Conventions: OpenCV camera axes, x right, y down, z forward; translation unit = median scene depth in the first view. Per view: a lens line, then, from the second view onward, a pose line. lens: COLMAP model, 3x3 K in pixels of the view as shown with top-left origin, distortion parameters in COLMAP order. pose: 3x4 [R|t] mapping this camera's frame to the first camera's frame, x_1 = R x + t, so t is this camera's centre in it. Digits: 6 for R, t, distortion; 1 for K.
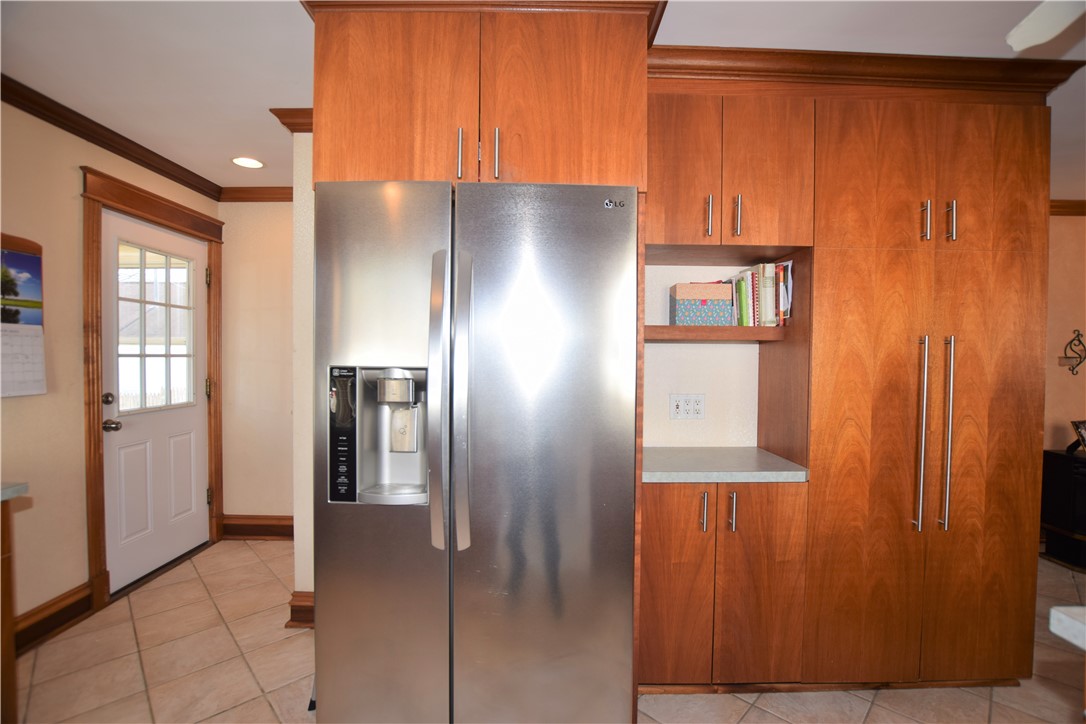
lens RADIAL K [[475.2, 0, 541.6], [0, 475.2, 366.6], [0, 0, 1]] dist [-0.023191, 0.002495]
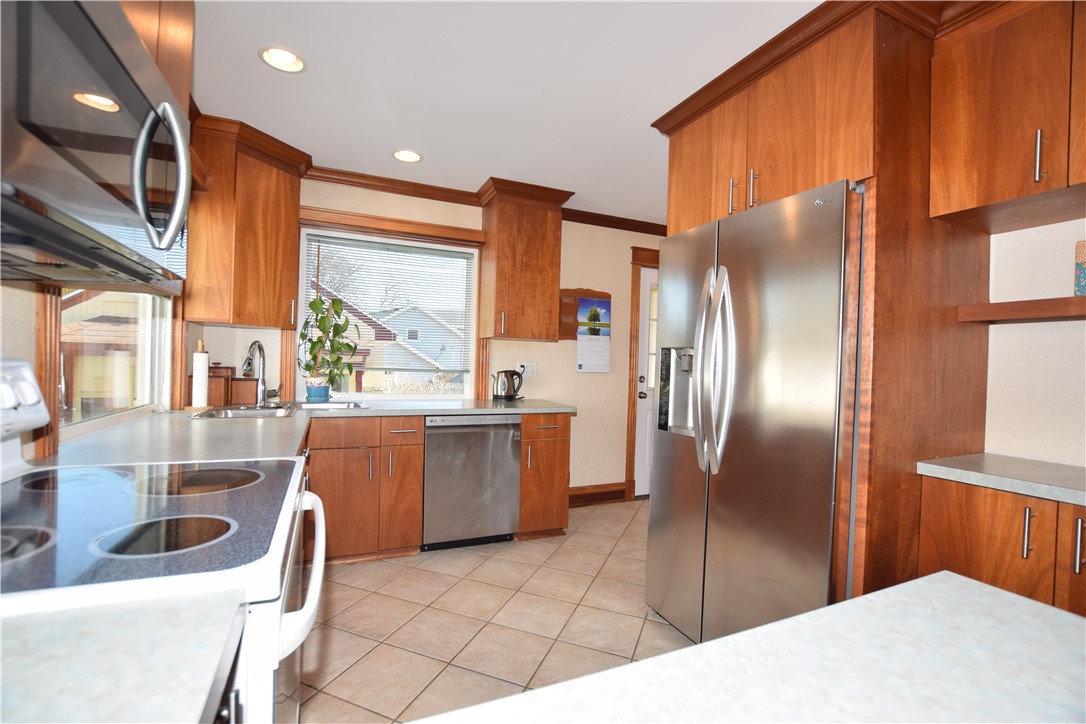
lens RADIAL K [[475.2, 0, 536.5], [0, 475.2, 363.0], [0, 0, 1]] dist [-0.023191, 0.002495]
pose [[0.401613, 0.006200, -0.915788, 0.704787], [-0.046691, 0.998815, -0.013714, 0.074010], [0.914618, 0.048267, 0.401427, -0.057561]]
